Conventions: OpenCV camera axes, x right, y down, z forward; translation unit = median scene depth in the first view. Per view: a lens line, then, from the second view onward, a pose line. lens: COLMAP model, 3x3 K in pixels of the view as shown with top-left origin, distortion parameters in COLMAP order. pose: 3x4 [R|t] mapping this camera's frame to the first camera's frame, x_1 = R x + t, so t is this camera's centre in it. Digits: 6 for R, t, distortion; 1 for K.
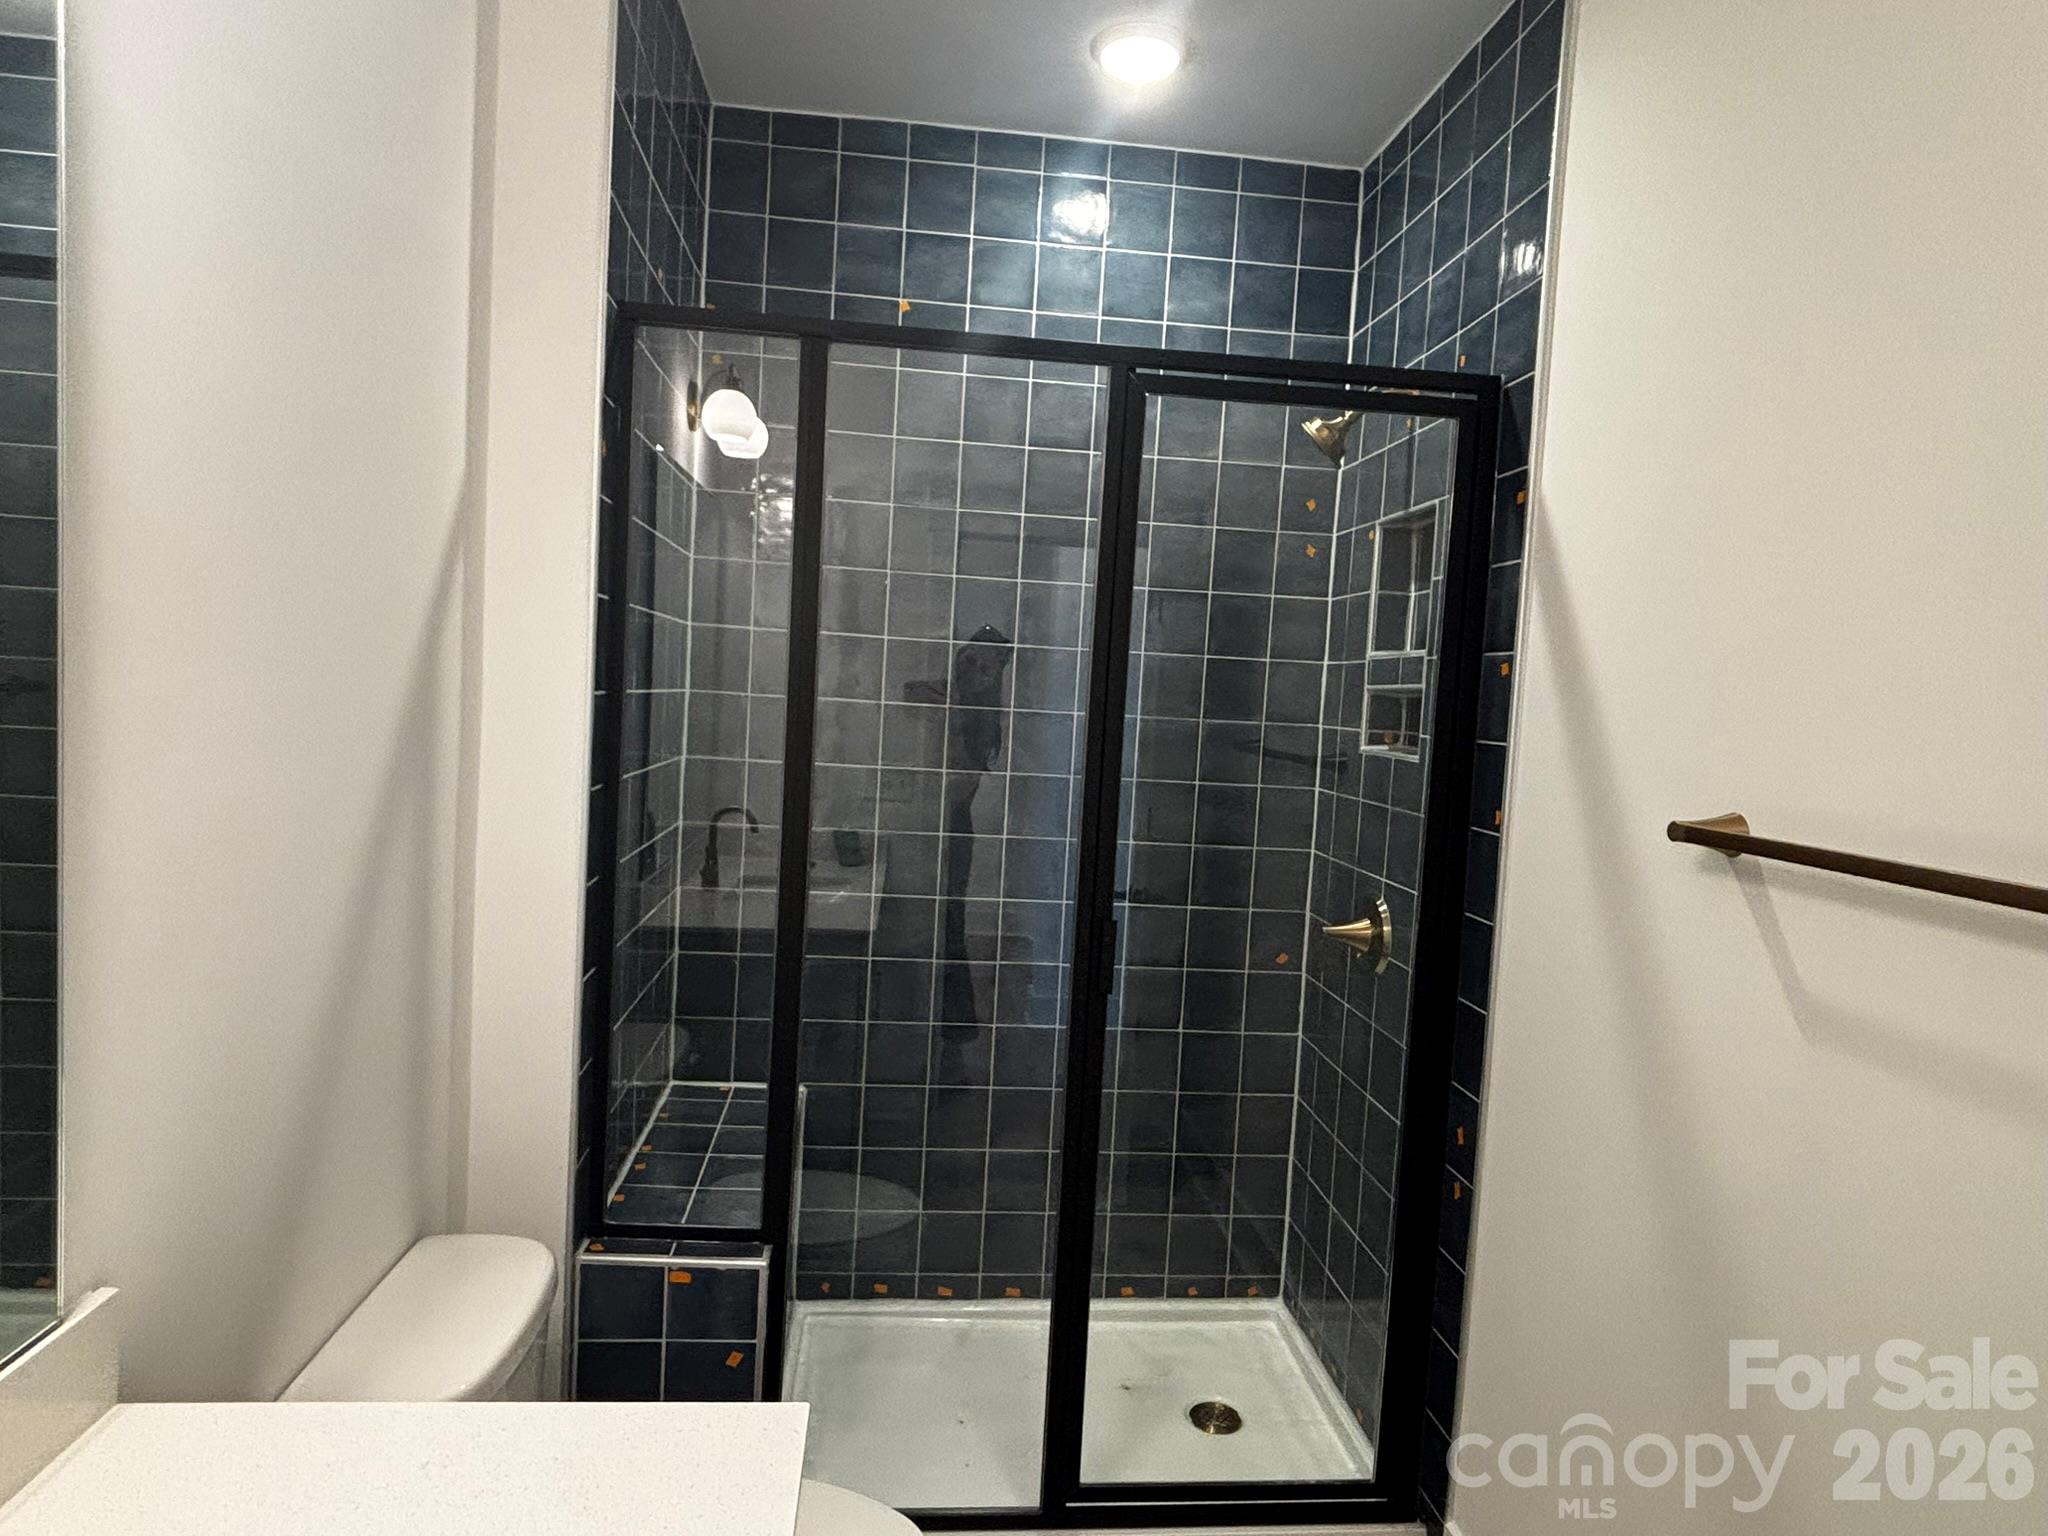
lens RADIAL K [[1178.7, 0, 1024.0], [0, 1178.7, 768.0], [0, 0, 1]] dist [0.000771, -0.003785]
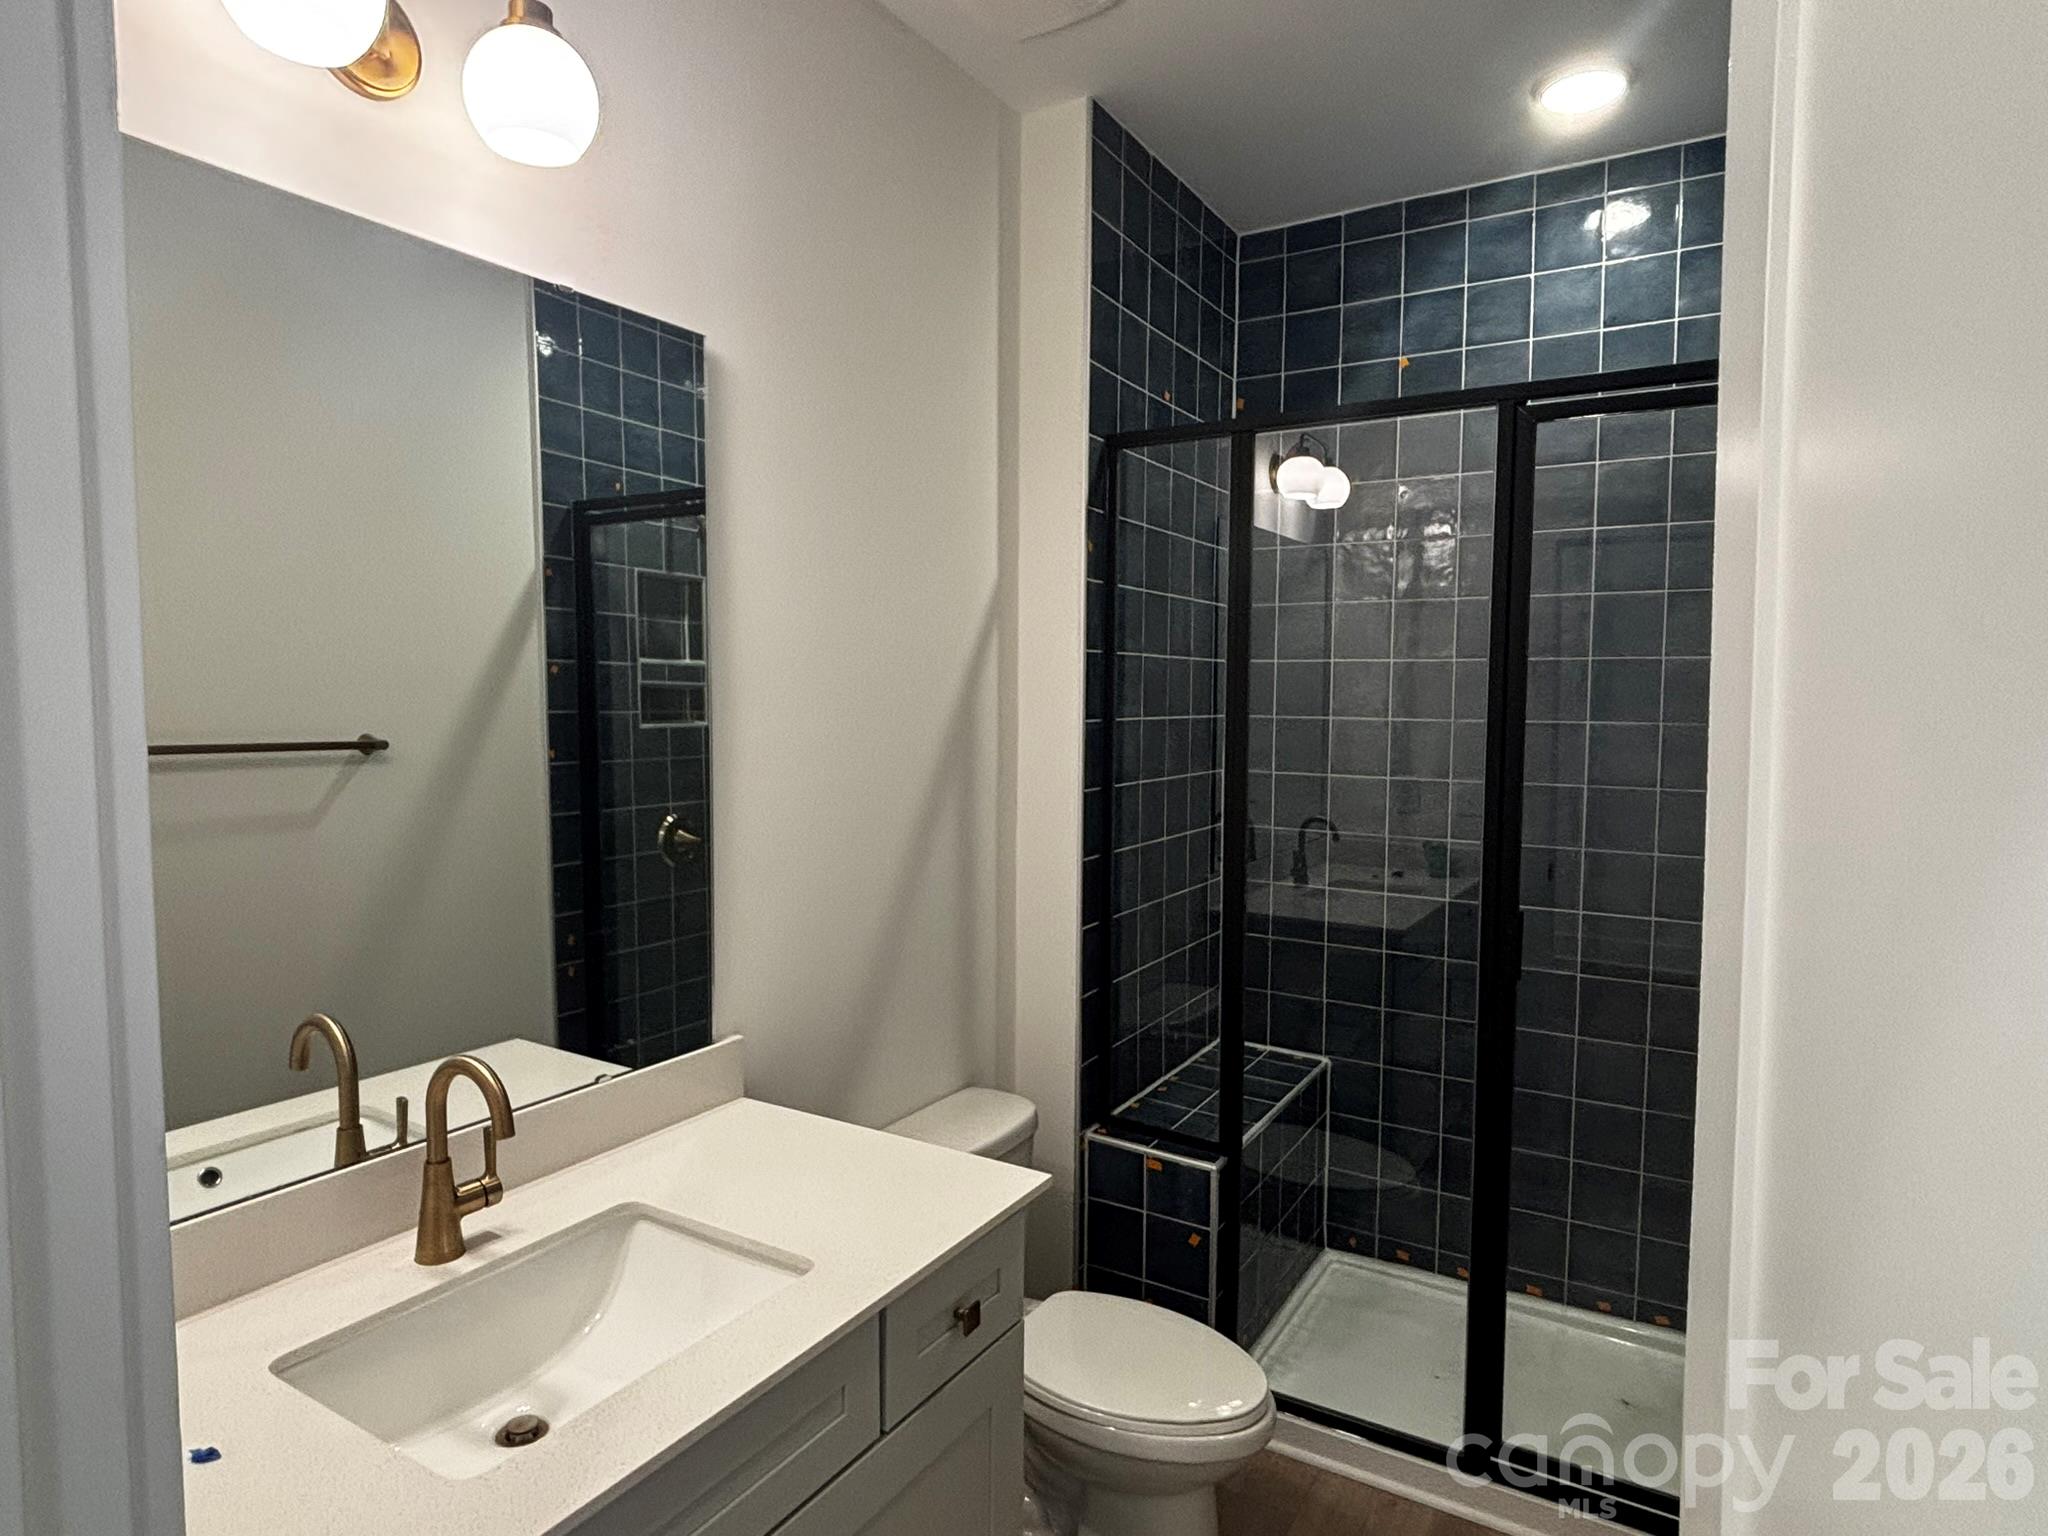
lens RADIAL K [[1178.7, 0, 1024.0], [0, 1178.7, 768.0], [0, 0, 1]] dist [0.000771, -0.003785]
pose [[0.797857, -0.009140, -0.602778, 0.320051], [-0.005188, 0.999744, -0.022026, 0.020104], [0.602825, 0.020701, 0.797605, -0.111586]]
